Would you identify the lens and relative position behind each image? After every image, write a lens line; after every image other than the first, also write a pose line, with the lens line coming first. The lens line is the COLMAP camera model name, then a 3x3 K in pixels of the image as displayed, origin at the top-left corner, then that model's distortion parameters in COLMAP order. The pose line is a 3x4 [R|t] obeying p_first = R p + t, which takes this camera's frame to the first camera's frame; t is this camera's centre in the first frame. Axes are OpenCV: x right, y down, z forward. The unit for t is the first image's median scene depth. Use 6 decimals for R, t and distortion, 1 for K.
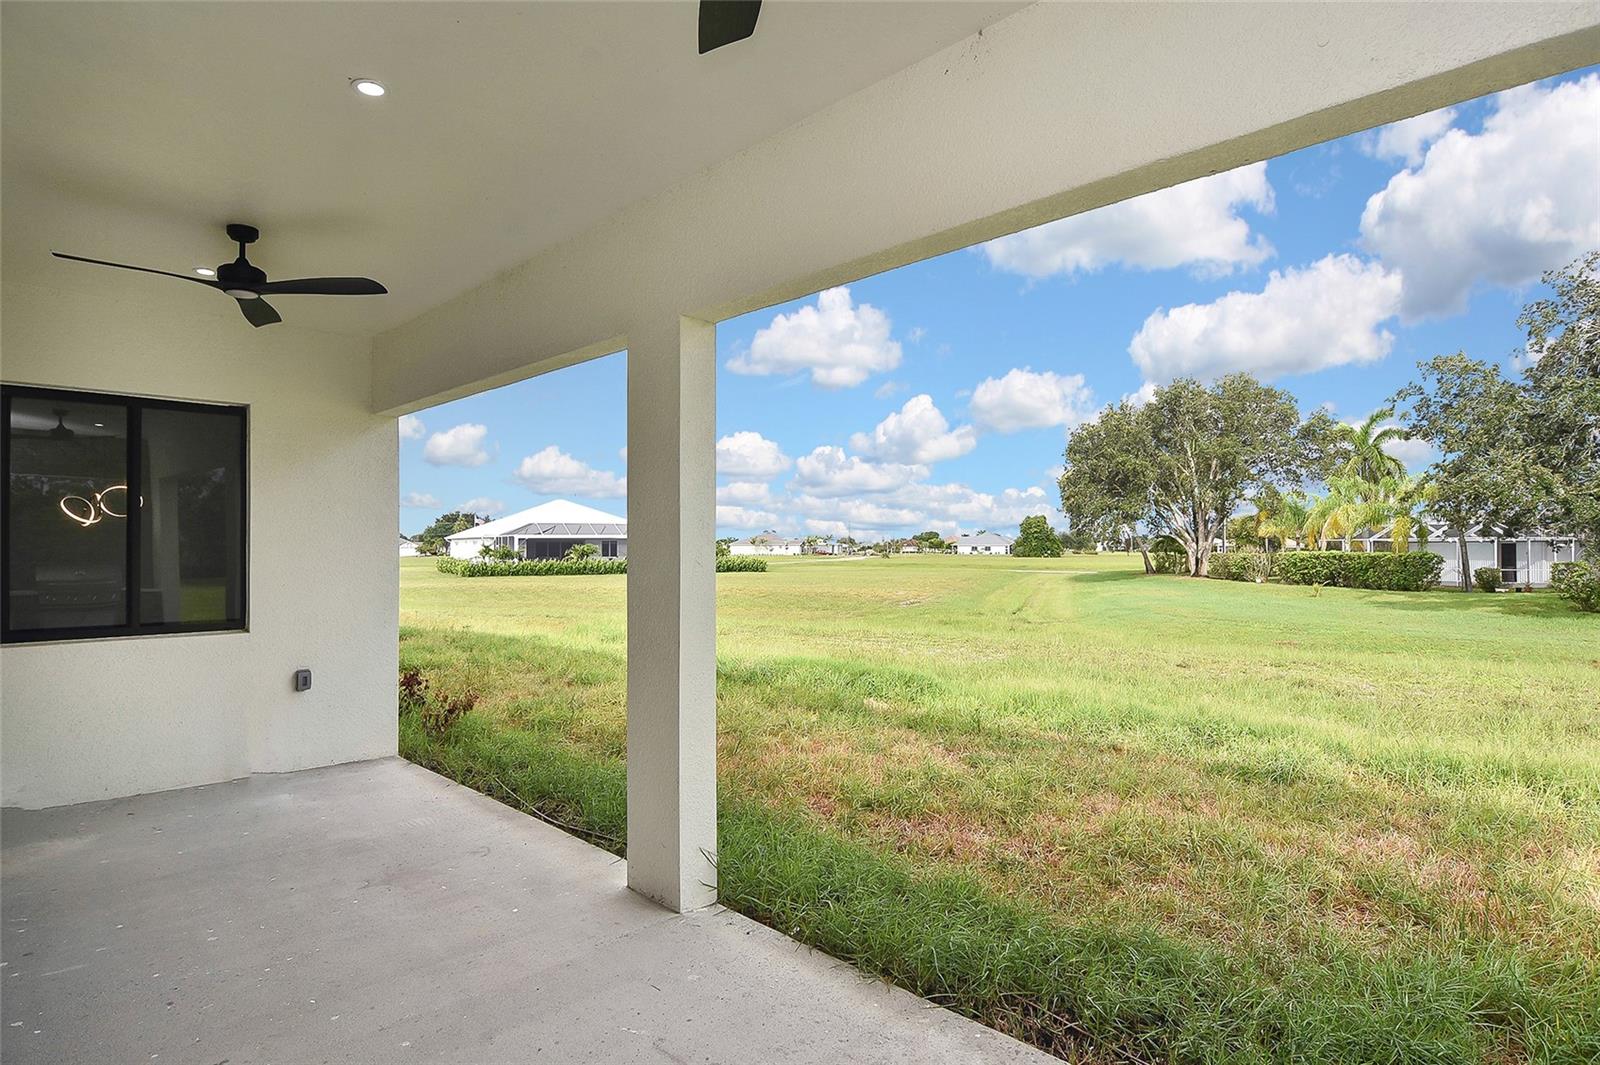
lens RADIAL K [[873.2, 0, 812.0], [0, 873.2, 538.5], [0, 0, 1]] dist [-0.004311, -0.011533]
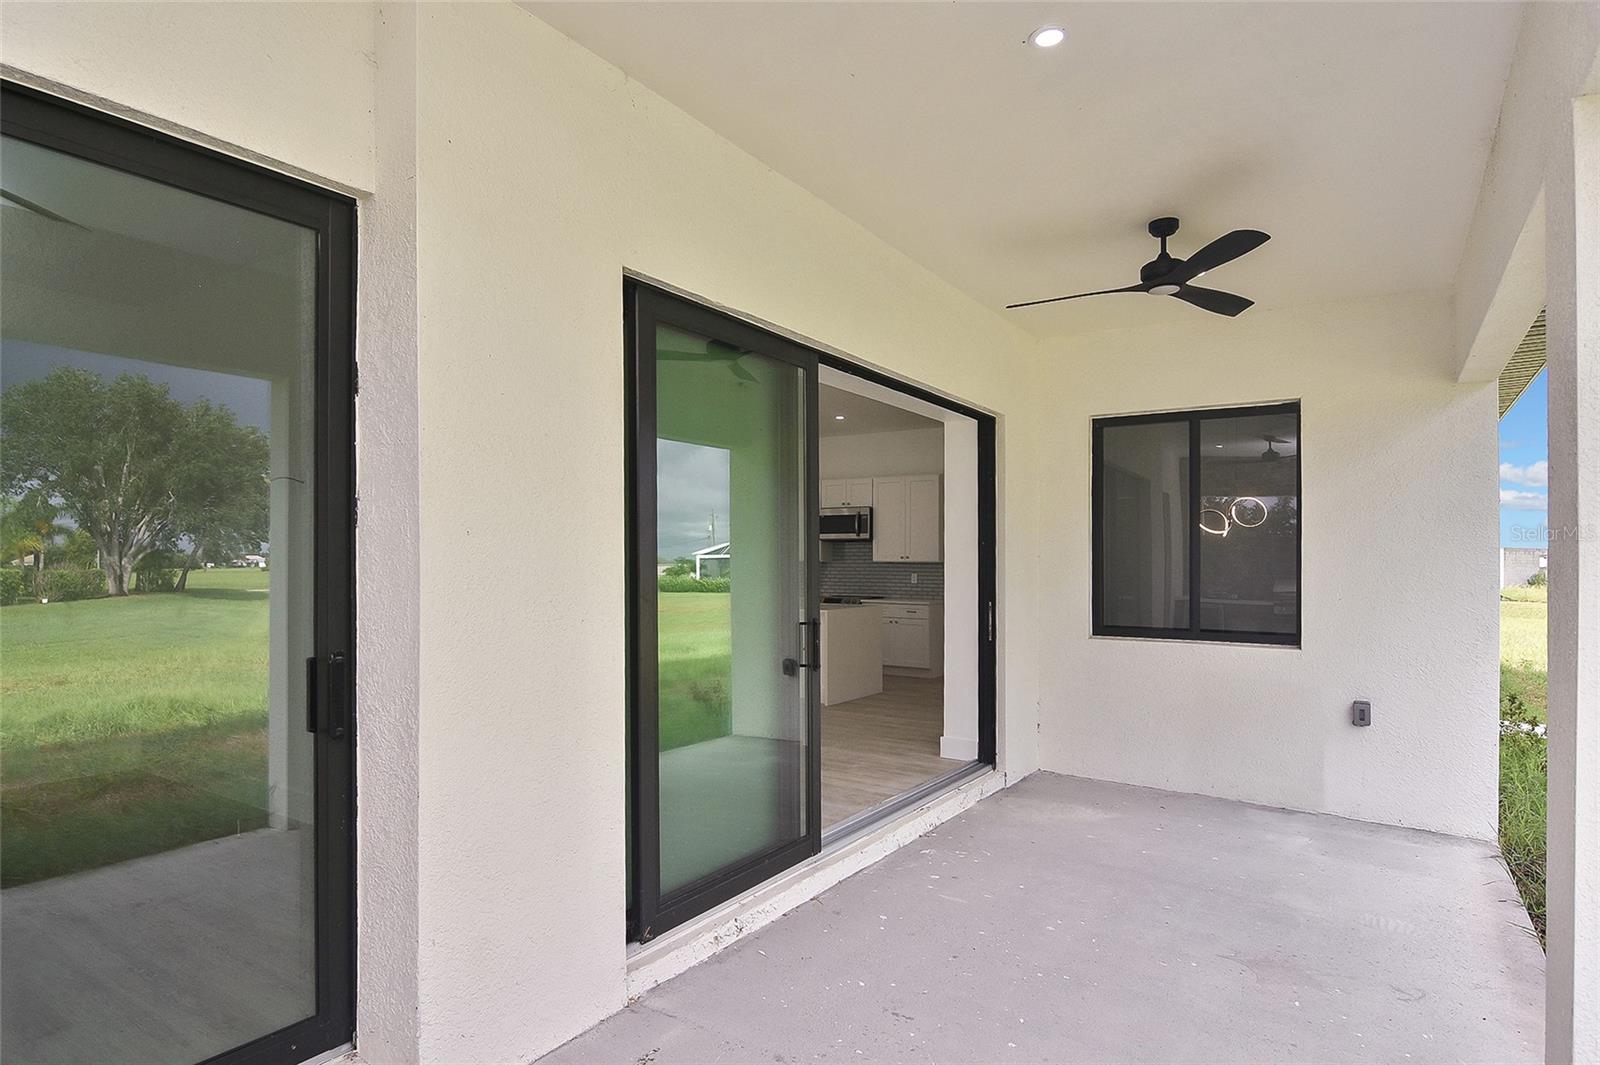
lens RADIAL K [[873.2, 0, 725.1], [0, 873.2, 556.7], [0, 0, 1]] dist [-0.004311, -0.011533]
pose [[0.103886, -0.003549, -0.994583, 0.065303], [0.002401, 0.999992, -0.003318, 0.004624], [0.994586, -0.002043, 0.103894, 0.108677]]
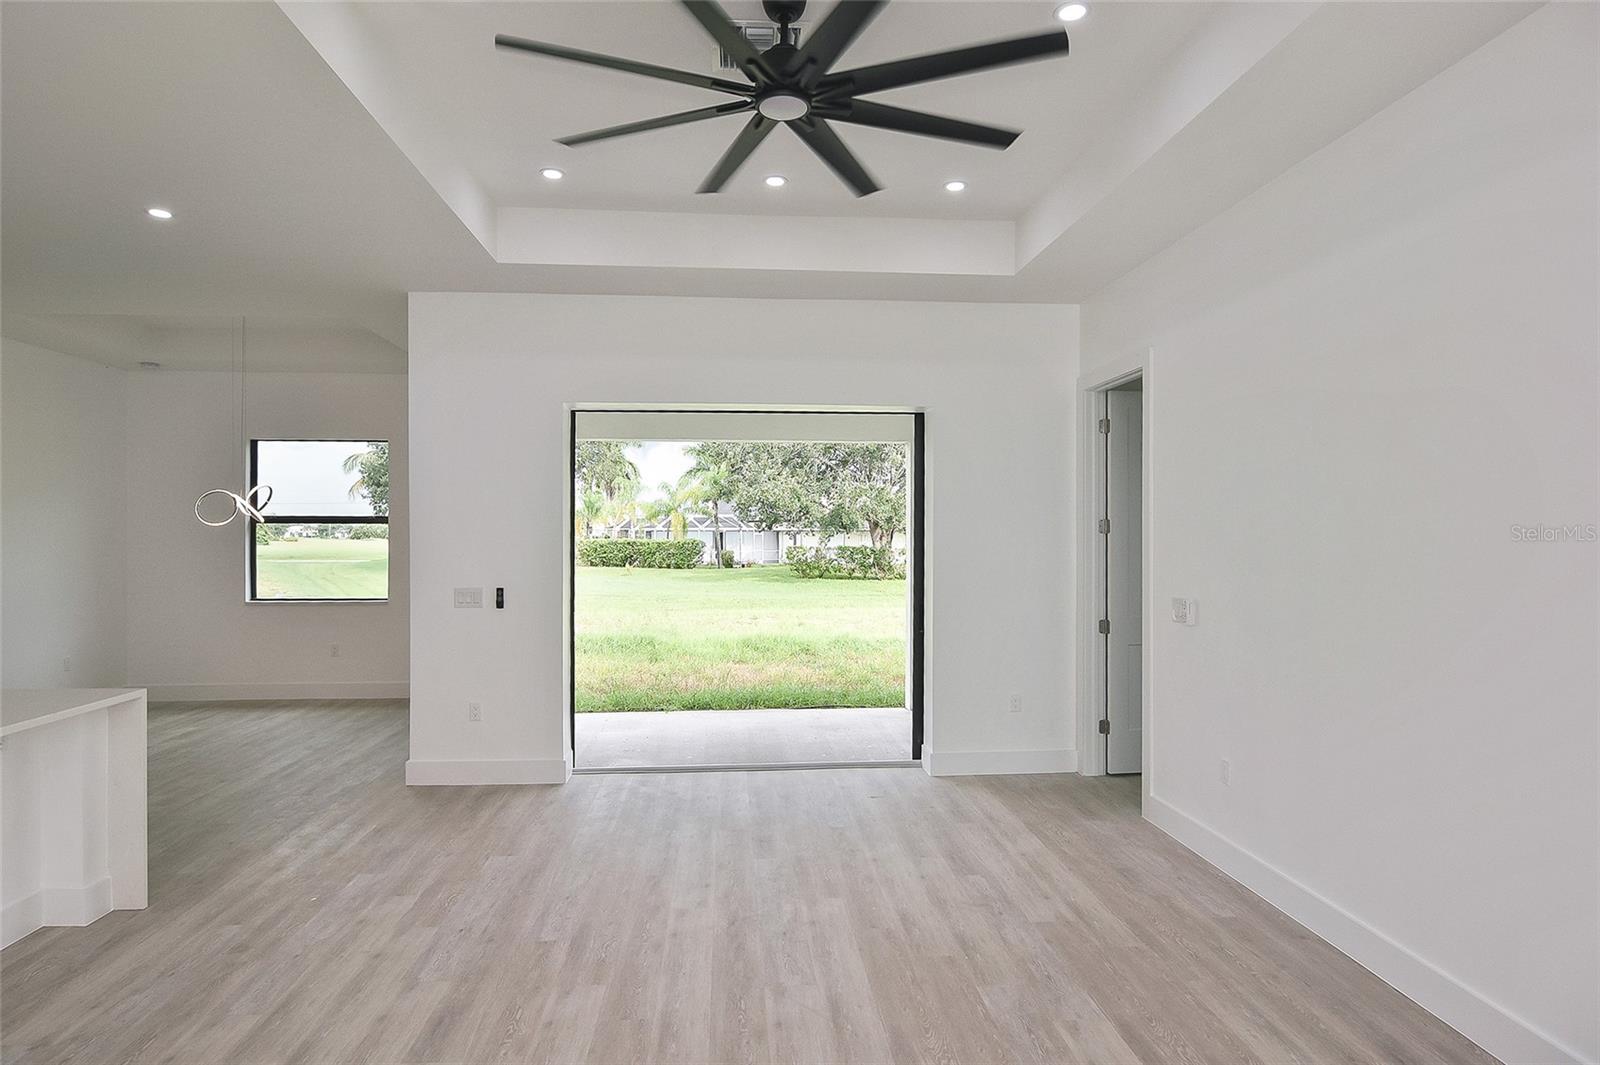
lens RADIAL K [[878.4, 0, 780.3], [0, 878.4, 536.7], [0, 0, 1]] dist [-0.008782, -0.007321]
pose [[0.682318, -0.002245, 0.731052, -0.466548], [-0.008138, 0.999910, 0.010666, -0.008125], [-0.731011, -0.013227, 0.682238, -0.043581]]
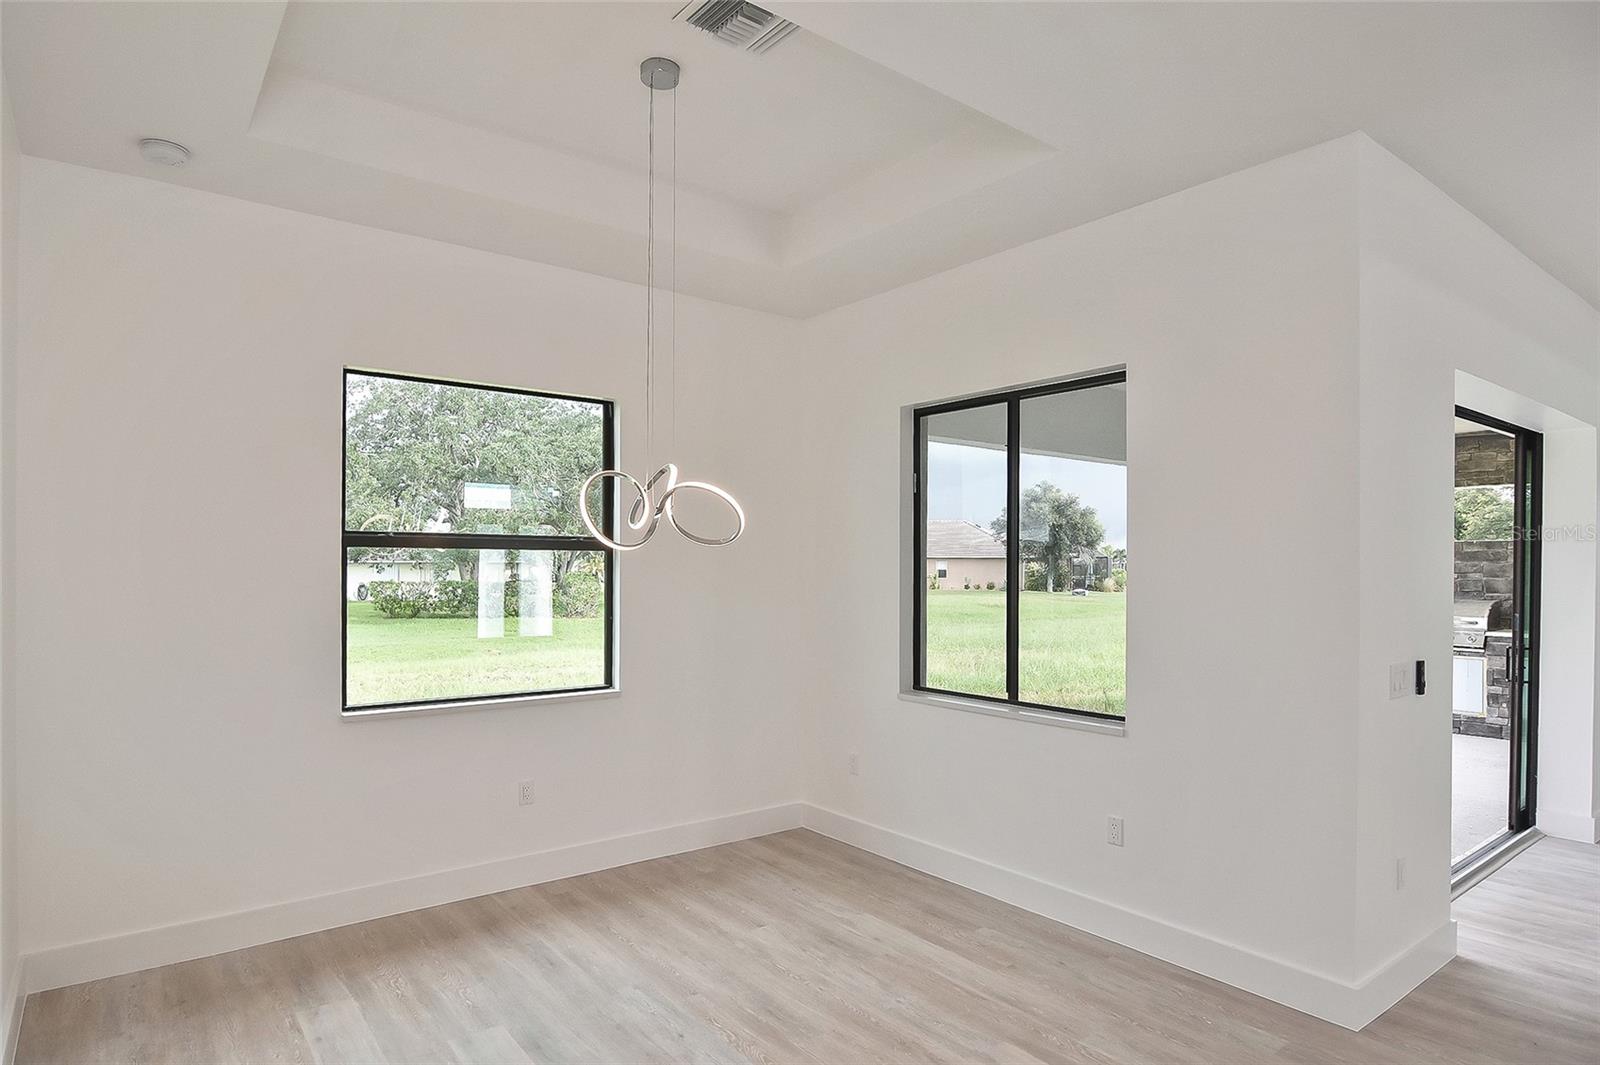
lens RADIAL K [[873.2, 0, 782.2], [0, 873.2, 559.9], [0, 0, 1]] dist [-0.004311, -0.011533]
pose [[0.171516, 0.007892, 0.985150, -0.516632], [-0.012043, 0.999910, -0.005913, -0.004563], [-0.985108, -0.010850, 0.171596, 0.361639]]
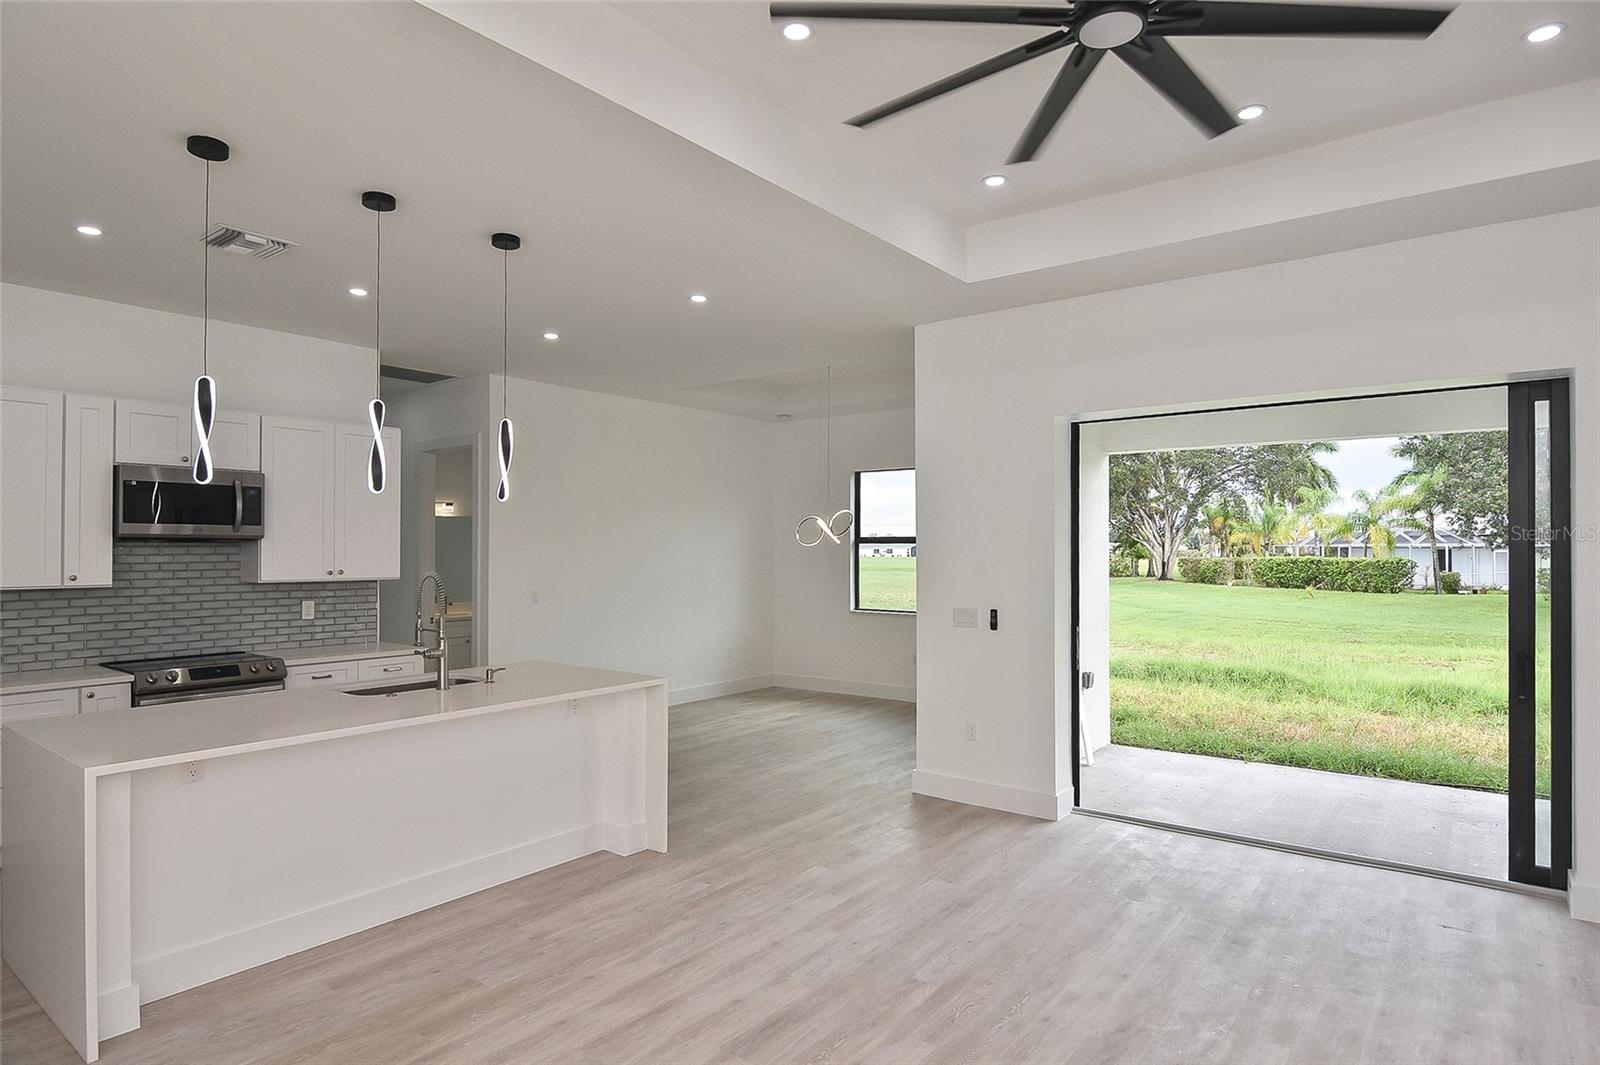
lens RADIAL K [[873.2, 0, 801.4], [0, 873.2, 545.8], [0, 0, 1]] dist [-0.004311, -0.011533]
pose [[0.994885, 0.001723, 0.101000, -0.402256], [-0.002341, 0.999979, 0.006004, -0.009852], [-0.100987, -0.006210, 0.994868, -0.056925]]
